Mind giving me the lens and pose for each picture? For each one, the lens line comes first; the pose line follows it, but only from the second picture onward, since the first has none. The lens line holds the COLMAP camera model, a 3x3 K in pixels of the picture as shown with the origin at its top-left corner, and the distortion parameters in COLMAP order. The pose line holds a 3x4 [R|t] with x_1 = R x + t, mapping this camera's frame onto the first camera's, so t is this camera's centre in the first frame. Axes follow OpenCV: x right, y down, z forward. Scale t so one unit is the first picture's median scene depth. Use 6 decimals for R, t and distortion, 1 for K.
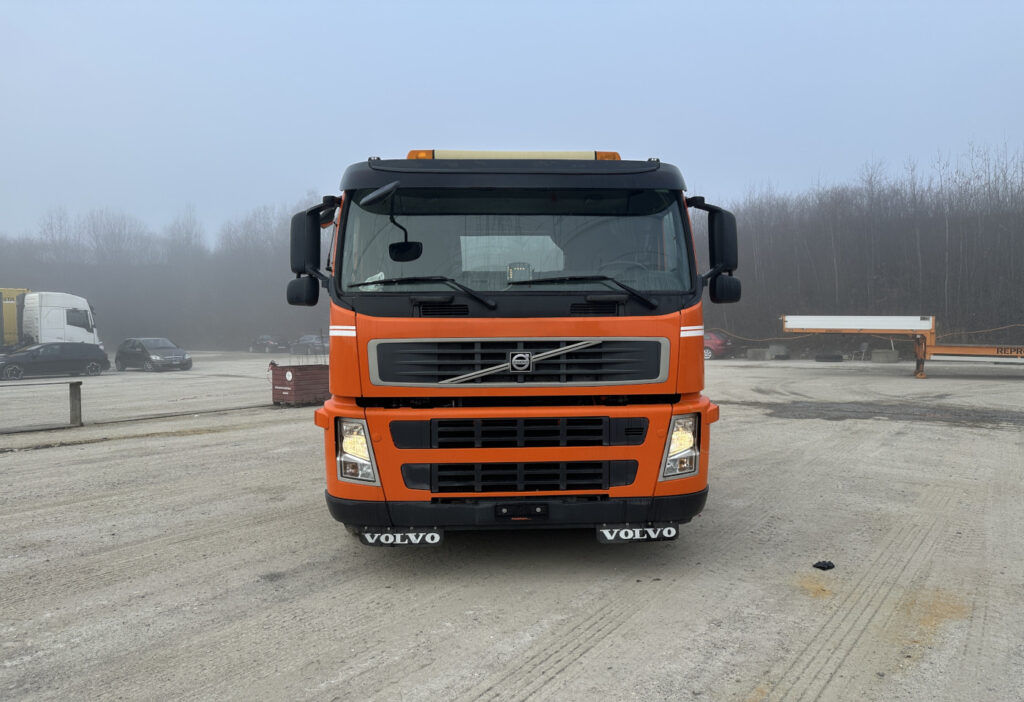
lens RADIAL K [[585.0, 0, 511.1], [0, 585.0, 347.0], [0, 0, 1]] dist [0.080320, 0.000042]
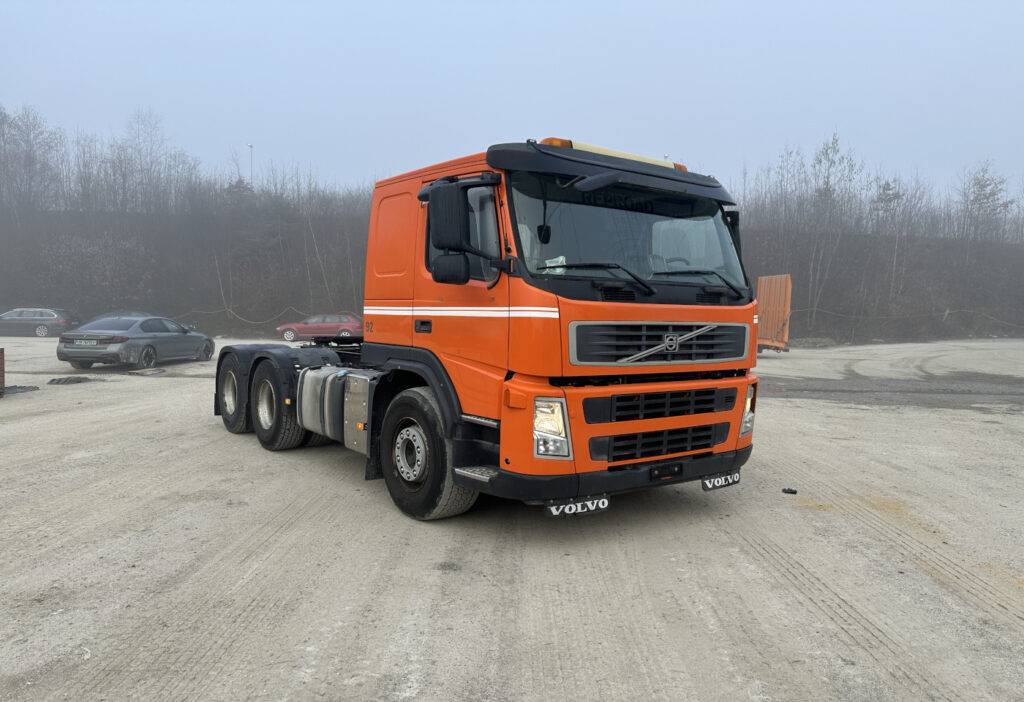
lens RADIAL K [[720.6, 0, 517.8], [0, 720.6, 349.6], [0, 0, 1]] dist [0.032382, -0.043411]
pose [[0.835865, -0.003760, 0.548922, -1.009267], [-0.010115, 0.999701, 0.022251, 0.009770], [-0.548842, -0.024151, 0.835577, -0.024386]]
